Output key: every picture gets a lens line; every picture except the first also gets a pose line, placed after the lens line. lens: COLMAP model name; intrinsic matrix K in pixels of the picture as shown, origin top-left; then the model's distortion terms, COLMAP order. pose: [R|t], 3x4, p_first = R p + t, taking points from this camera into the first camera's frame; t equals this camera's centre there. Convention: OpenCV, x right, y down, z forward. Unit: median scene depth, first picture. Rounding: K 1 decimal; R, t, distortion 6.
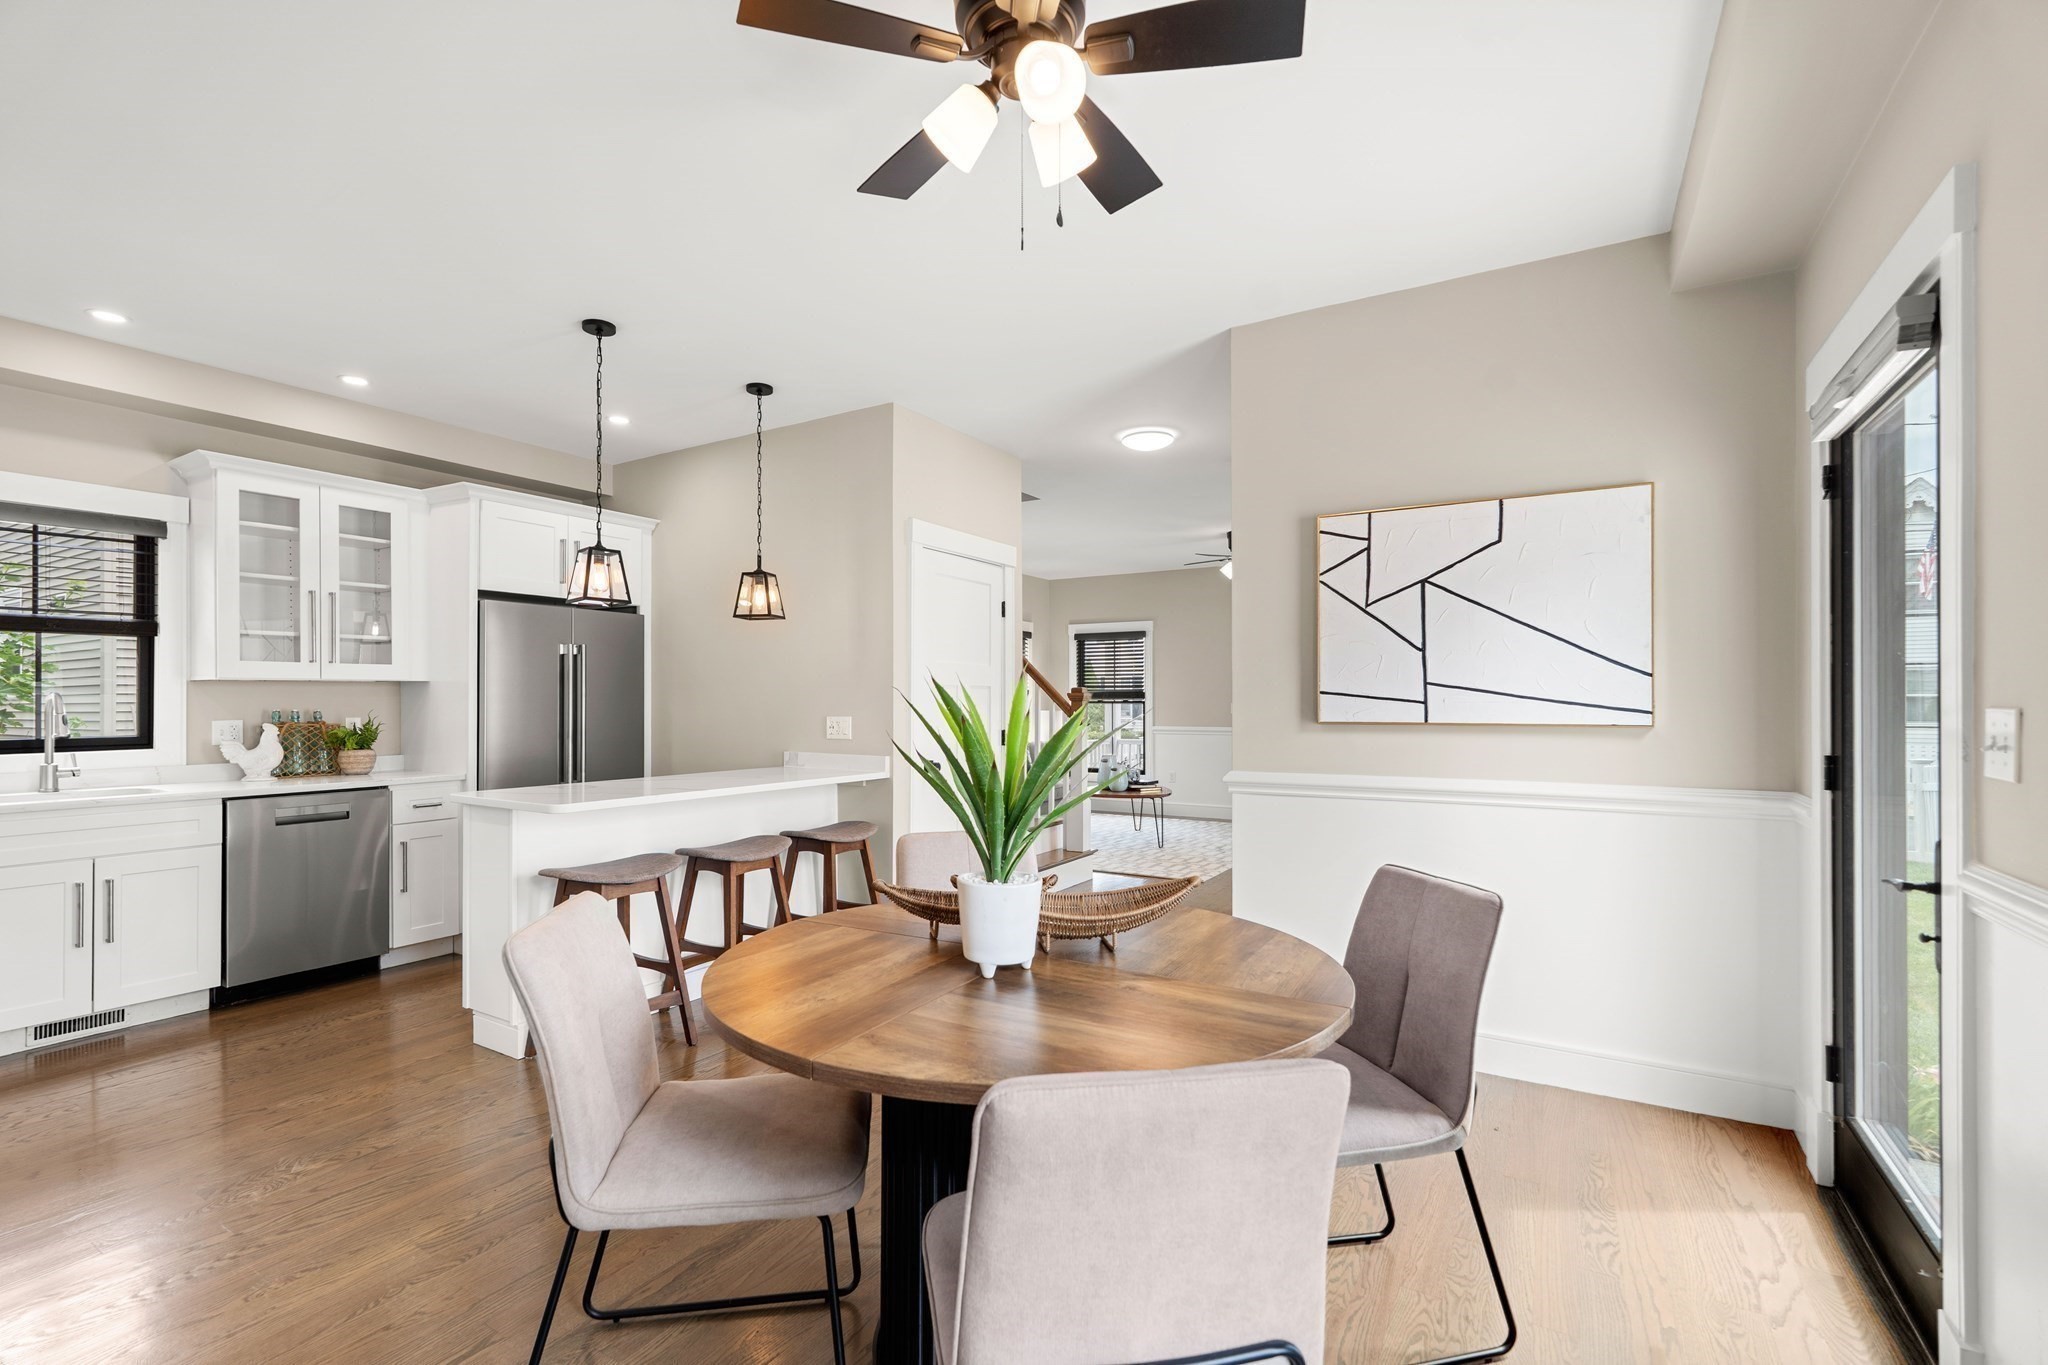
lens RADIAL K [[908.6, 0, 1030.2], [0, 908.6, 696.0], [0, 0, 1]] dist [-0.003630, -0.000413]
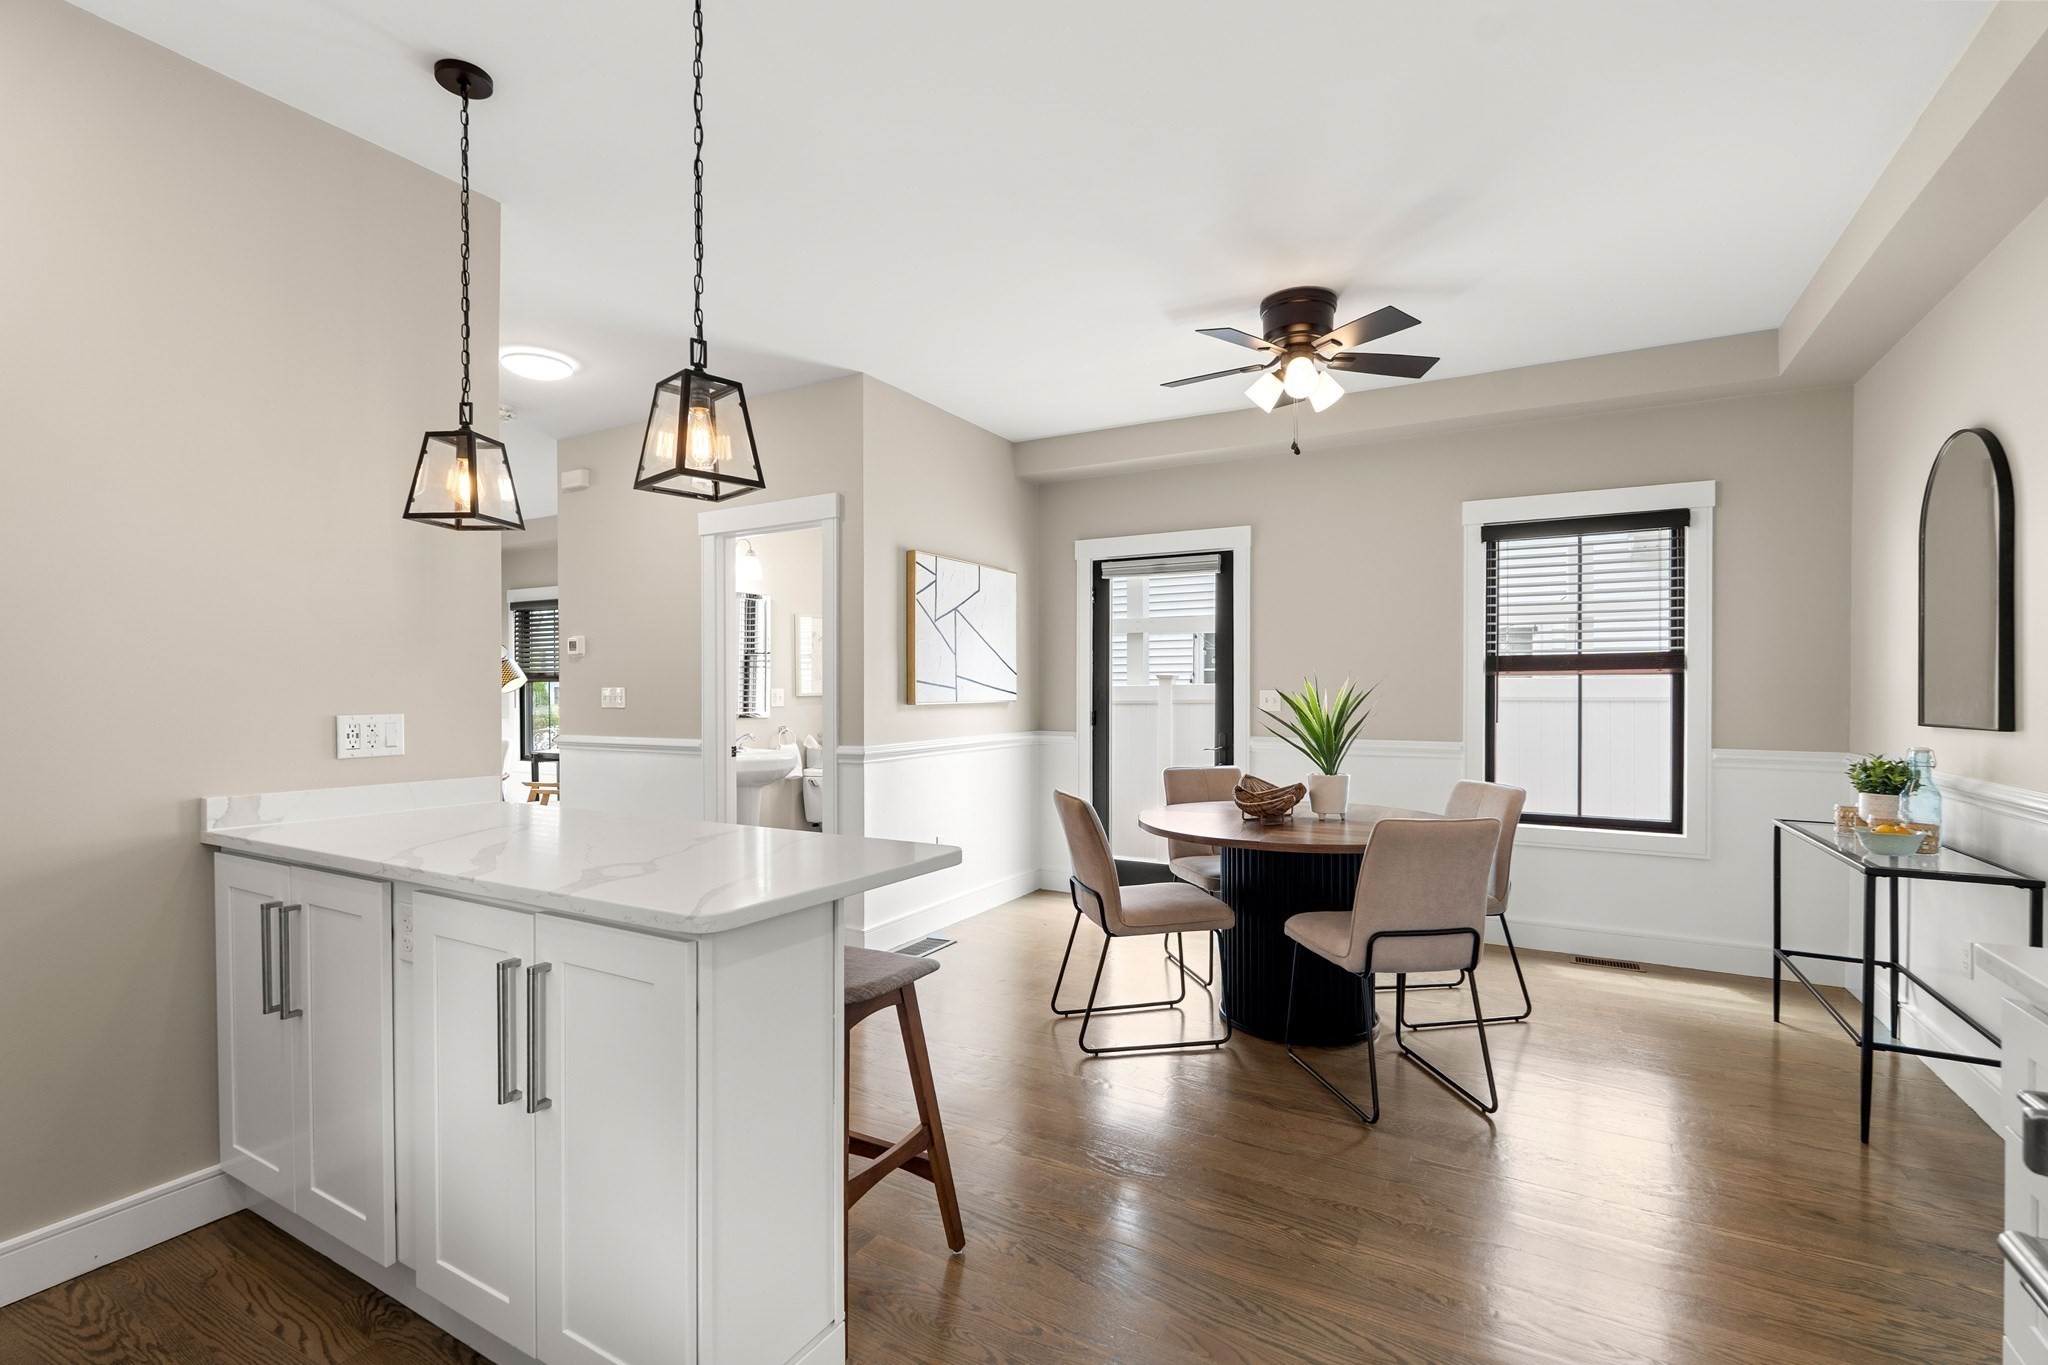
lens RADIAL K [[908.6, 0, 1024.4], [0, 908.6, 694.2], [0, 0, 1]] dist [-0.003630, -0.000413]
pose [[-0.026844, -0.003858, 0.999632, -0.928084], [-0.005407, 0.999978, 0.003714, 0.008503], [-0.999625, -0.005306, -0.026864, 0.784729]]
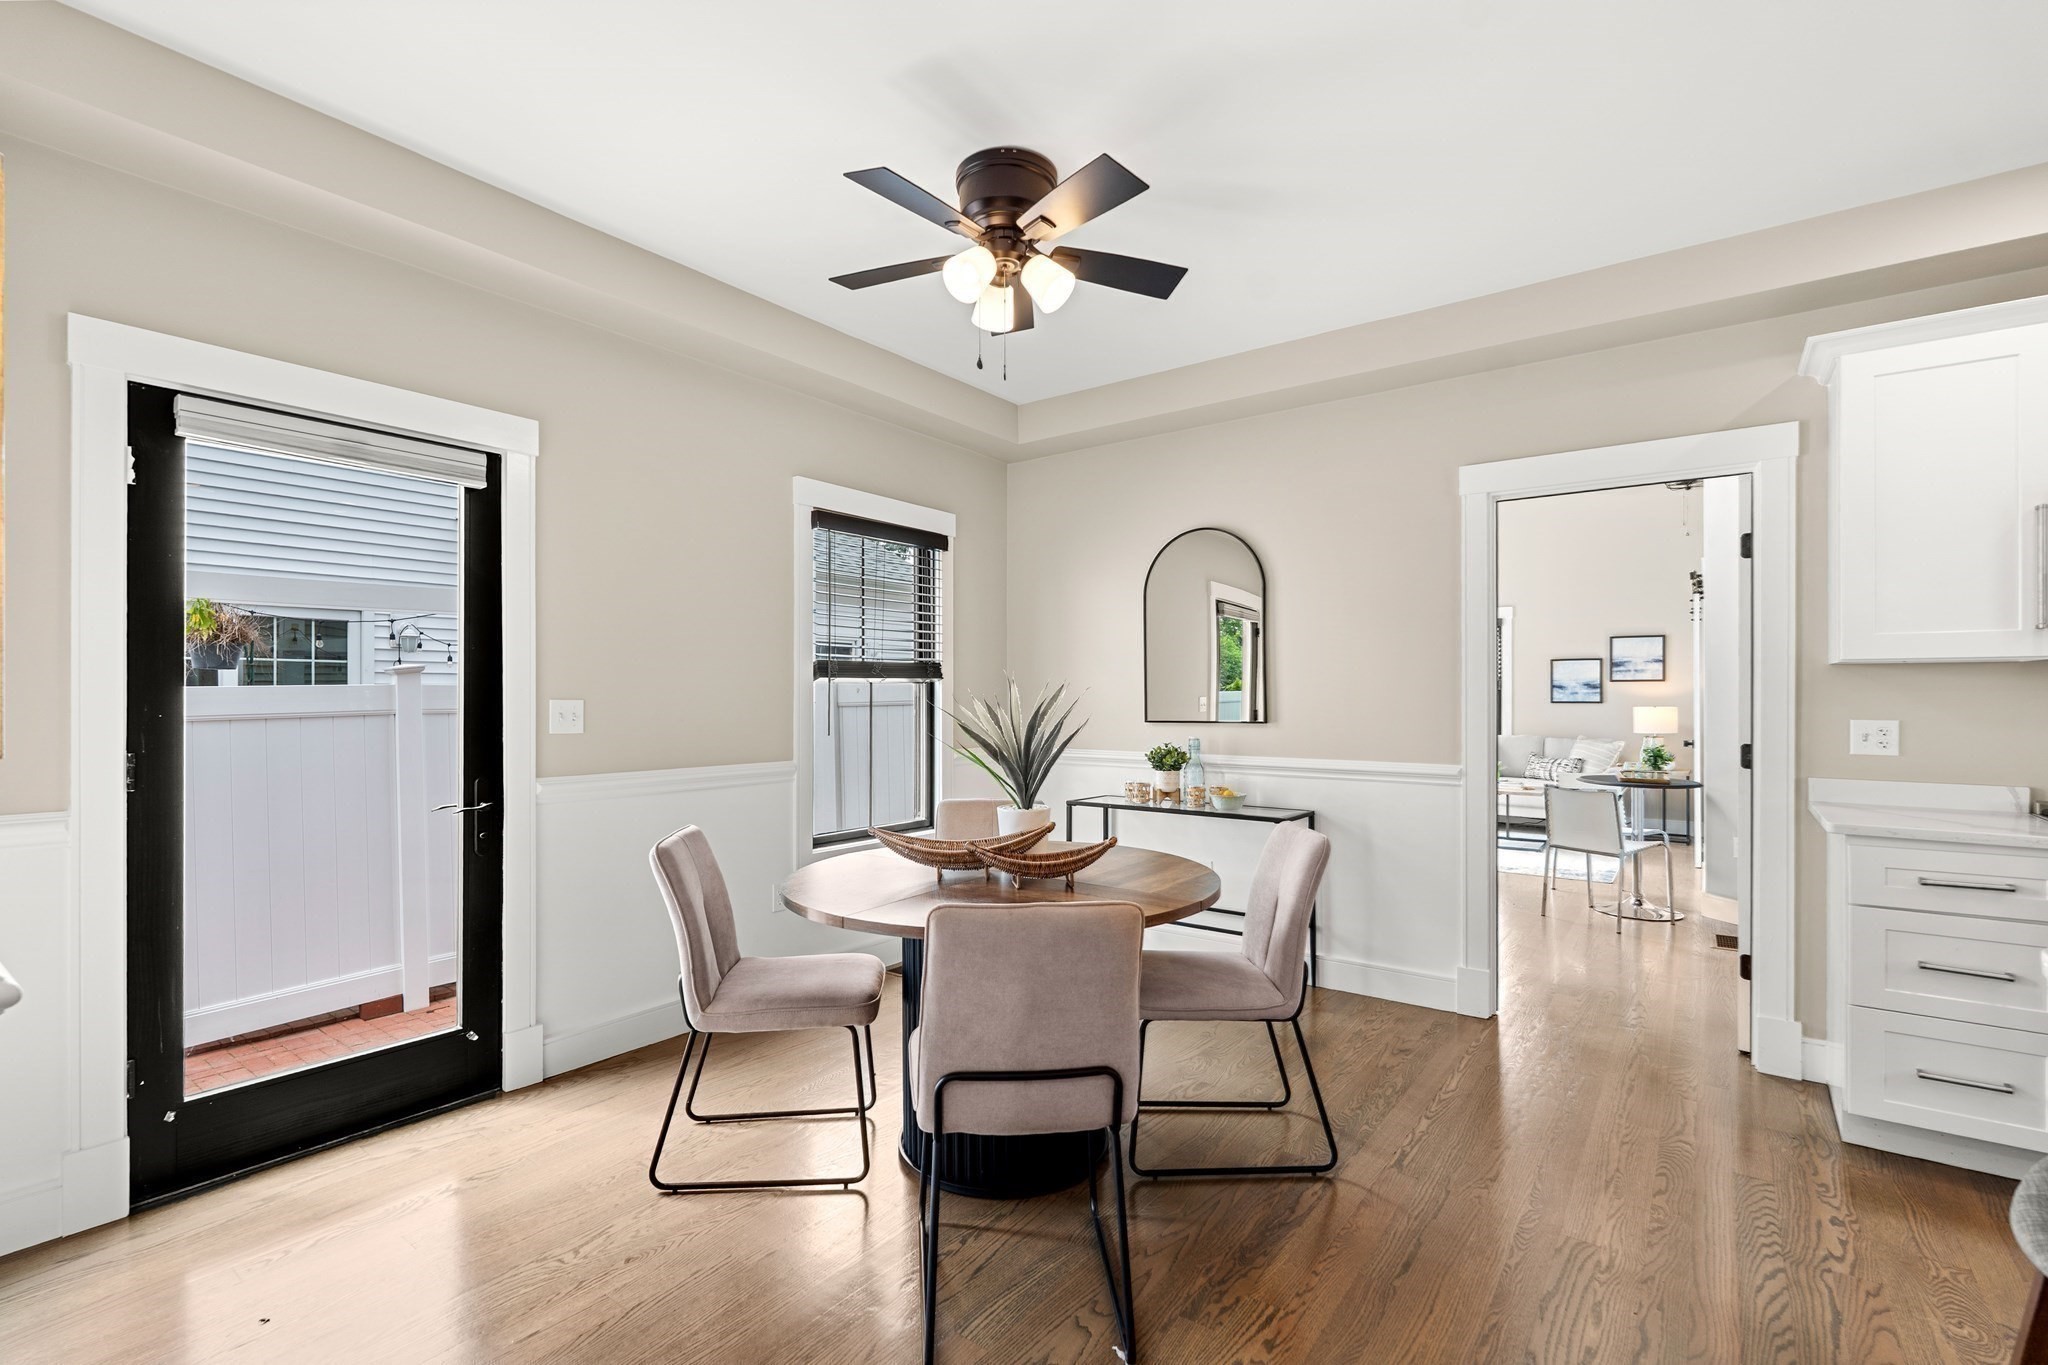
lens RADIAL K [[908.6, 0, 1030.5], [0, 908.6, 694.2], [0, 0, 1]] dist [-0.003630, -0.000413]
pose [[-0.994739, 0.001238, 0.102430, -0.095715], [0.000297, 0.999958, -0.009195, 0.009611], [-0.102437, -0.009116, -0.994698, 1.160676]]
